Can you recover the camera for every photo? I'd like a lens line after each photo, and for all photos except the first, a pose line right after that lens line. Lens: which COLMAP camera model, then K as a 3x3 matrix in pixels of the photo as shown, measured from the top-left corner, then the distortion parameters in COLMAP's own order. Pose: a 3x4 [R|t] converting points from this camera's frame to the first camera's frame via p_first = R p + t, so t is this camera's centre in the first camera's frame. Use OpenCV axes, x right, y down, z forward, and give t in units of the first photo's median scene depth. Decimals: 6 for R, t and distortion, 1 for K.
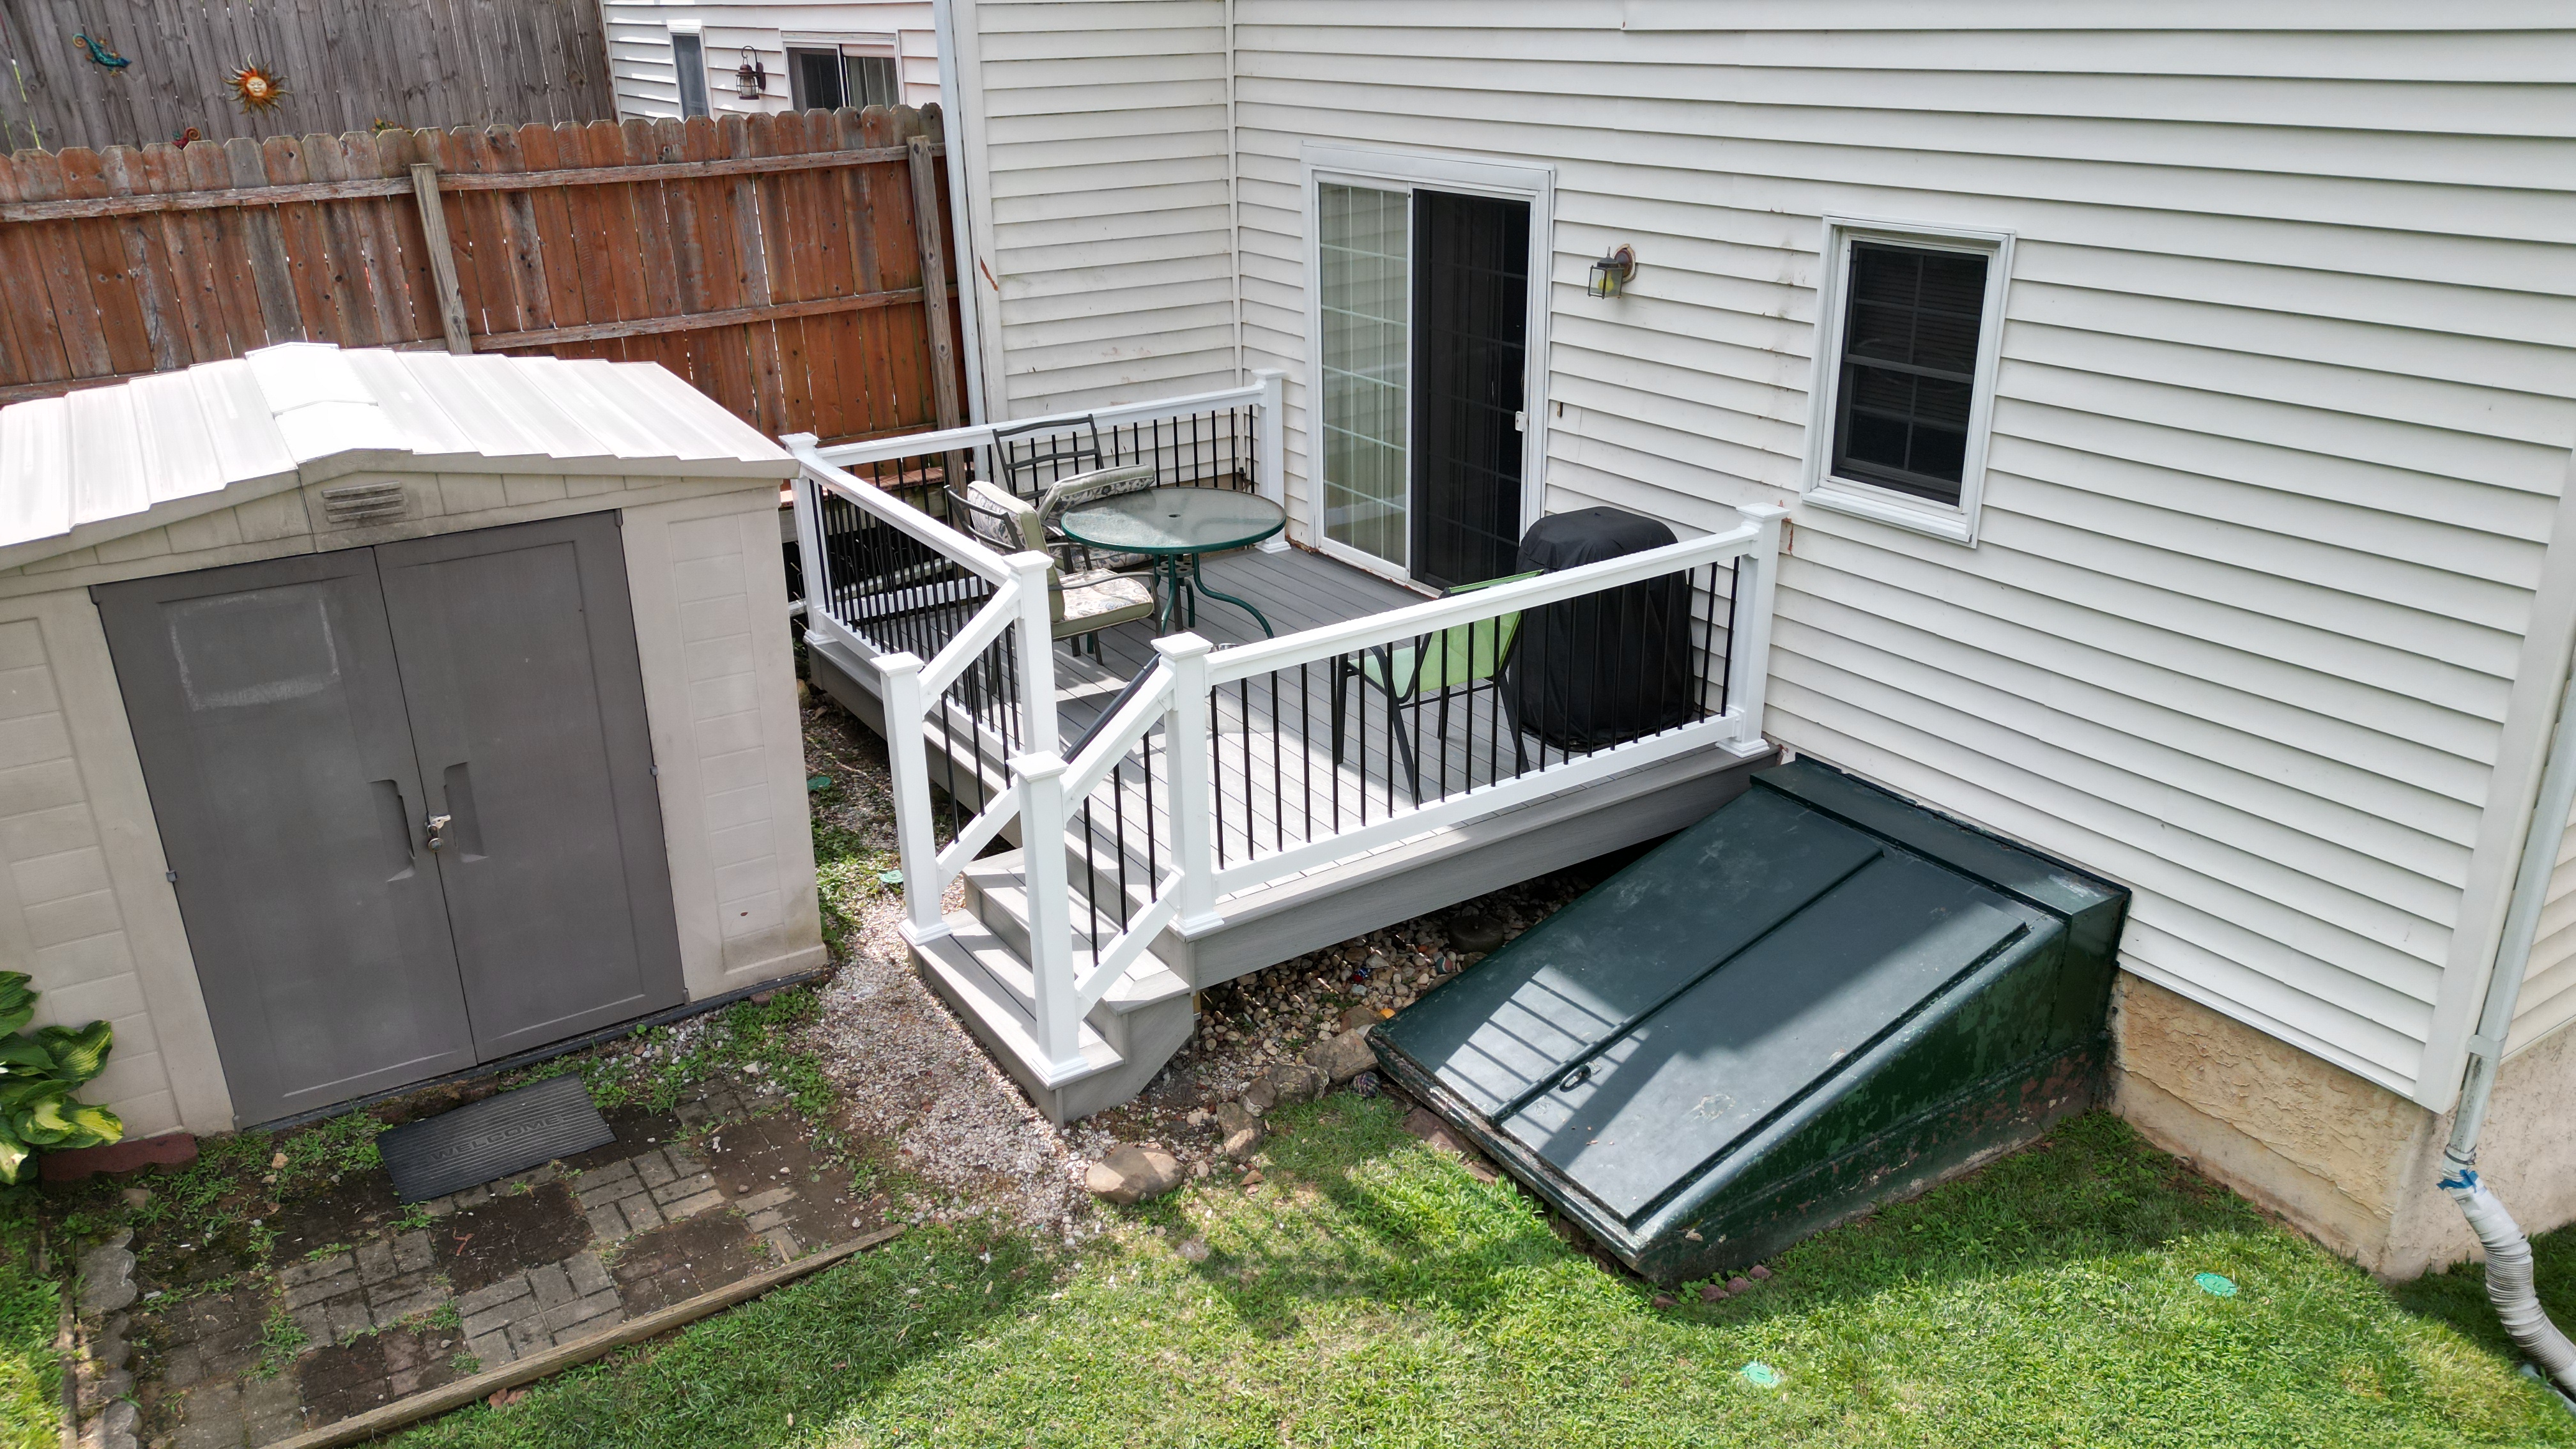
lens RADIAL K [[1818.9, 0, 1288.6], [0, 1818.9, 736.6], [0, 0, 1]] dist [0.021798, -0.008145]
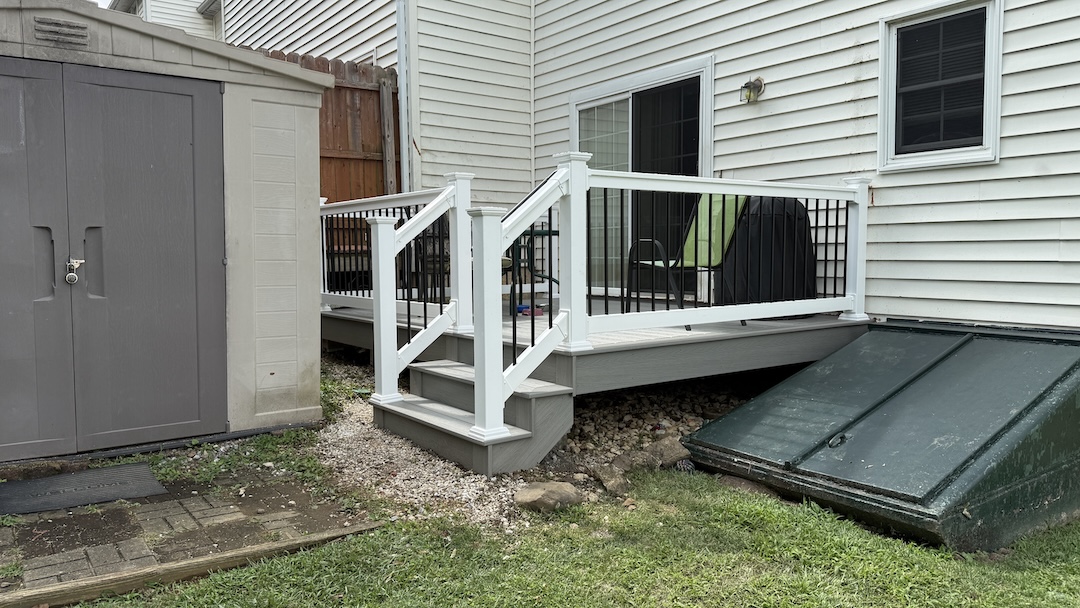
lens RADIAL K [[766.5, 0, 540.5], [0, 766.5, 311.1], [0, 0, 1]] dist [0.022194, -0.039943]
pose [[0.998048, 0.005543, 0.062208, -0.111347], [0.013888, 0.951418, -0.307588, 0.248919], [-0.060891, 0.307851, 0.949484, 0.347901]]
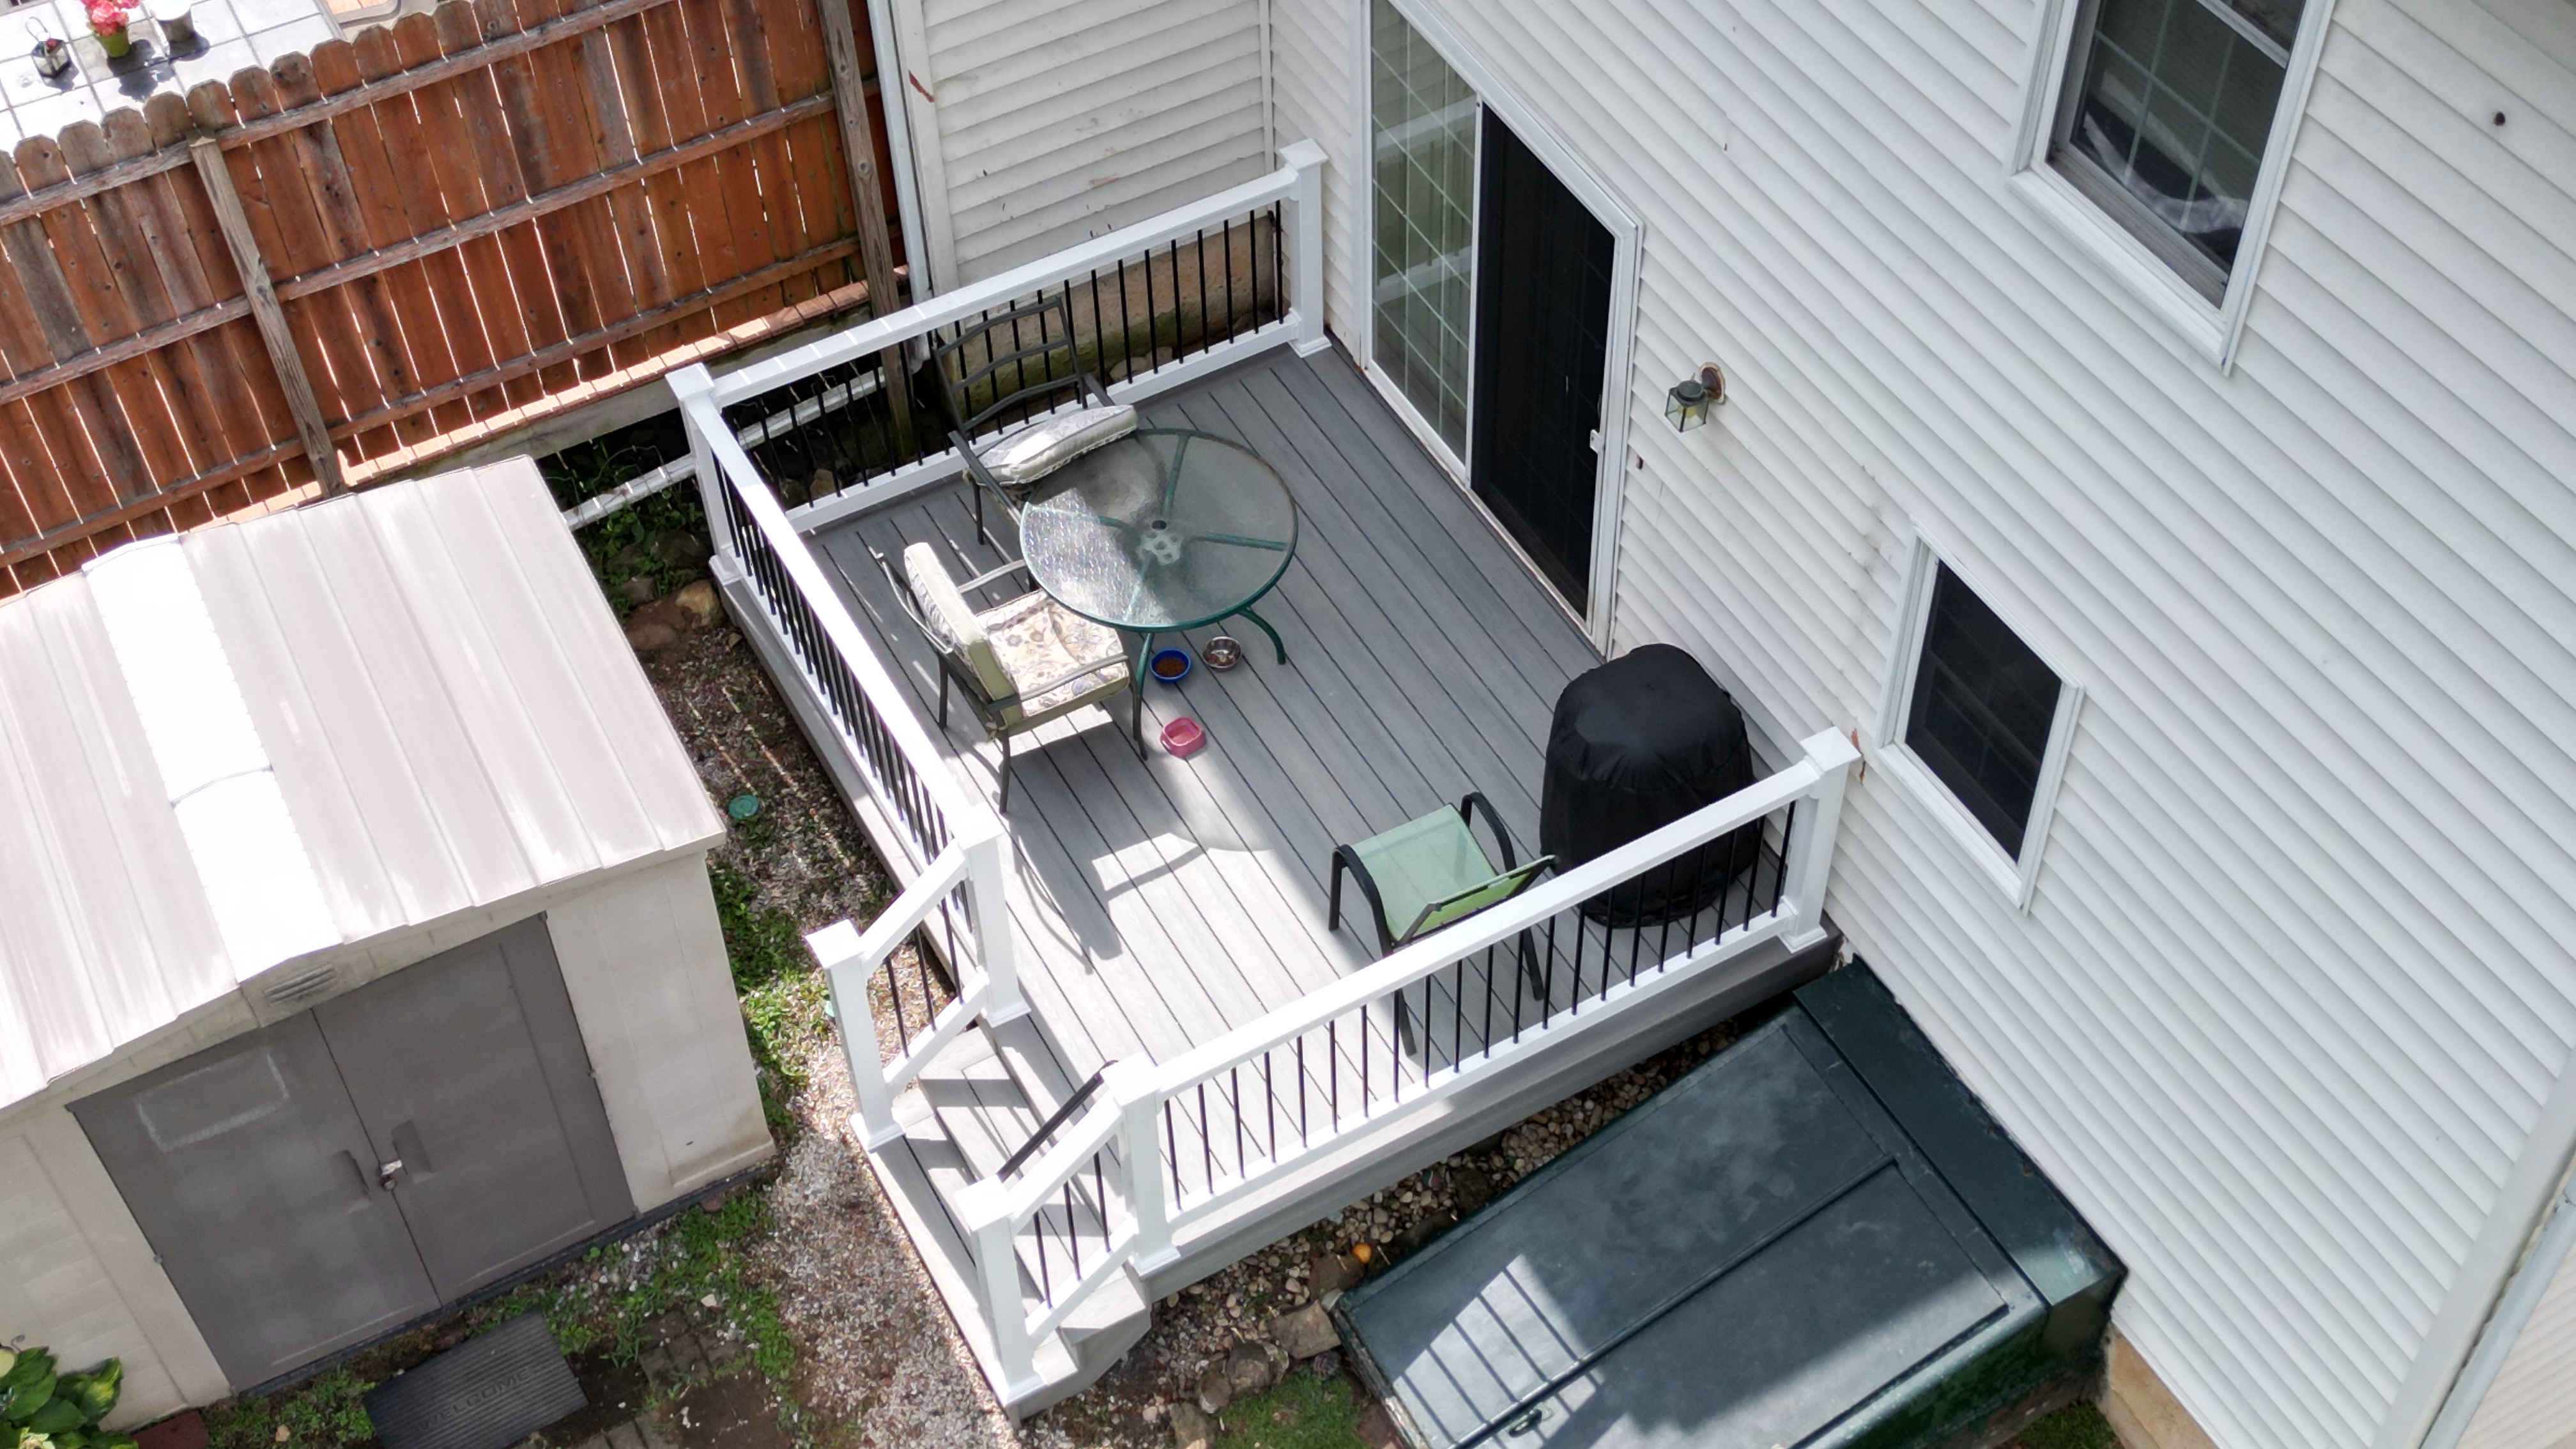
lens RADIAL K [[3070.0, 0, 1289.1], [0, 3070.0, 731.6], [0, 0, 1]] dist [0.024655, 0.000000]
pose [[0.997561, 0.048905, -0.049808, 0.083824], [-0.020821, 0.889536, 0.456390, -0.830586], [0.066626, -0.454239, 0.888385, -0.308768]]
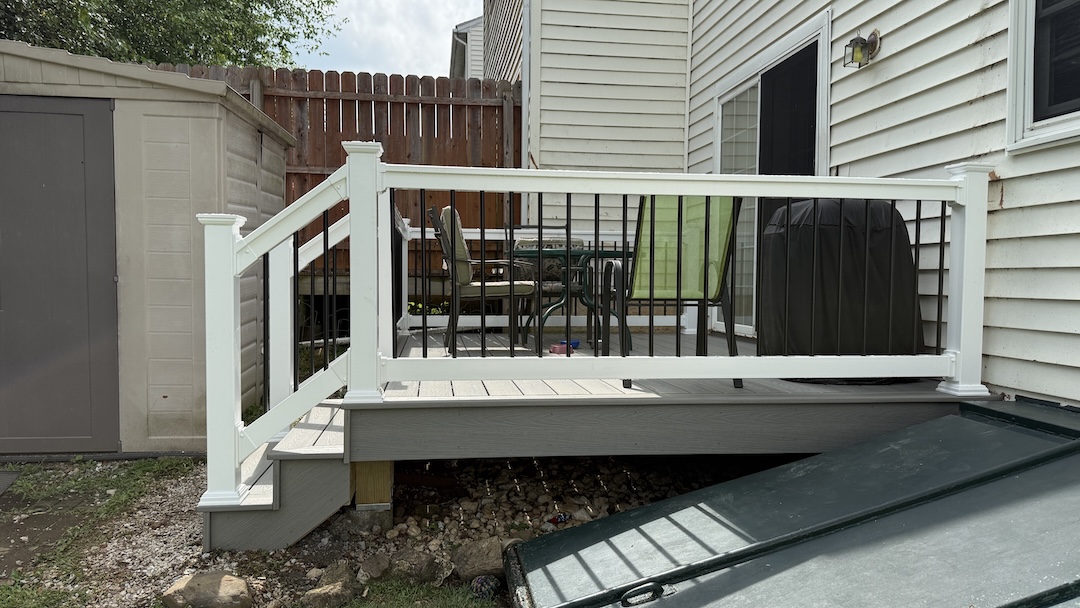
lens RADIAL K [[766.5, 0, 538.1], [0, 766.5, 306.7], [0, 0, 1]] dist [0.022194, -0.039943]
pose [[0.904796, 0.042687, -0.423700, 0.237124], [-0.185218, 0.935371, -0.301290, 0.160056], [0.383456, 0.351083, 0.854226, 0.552063]]
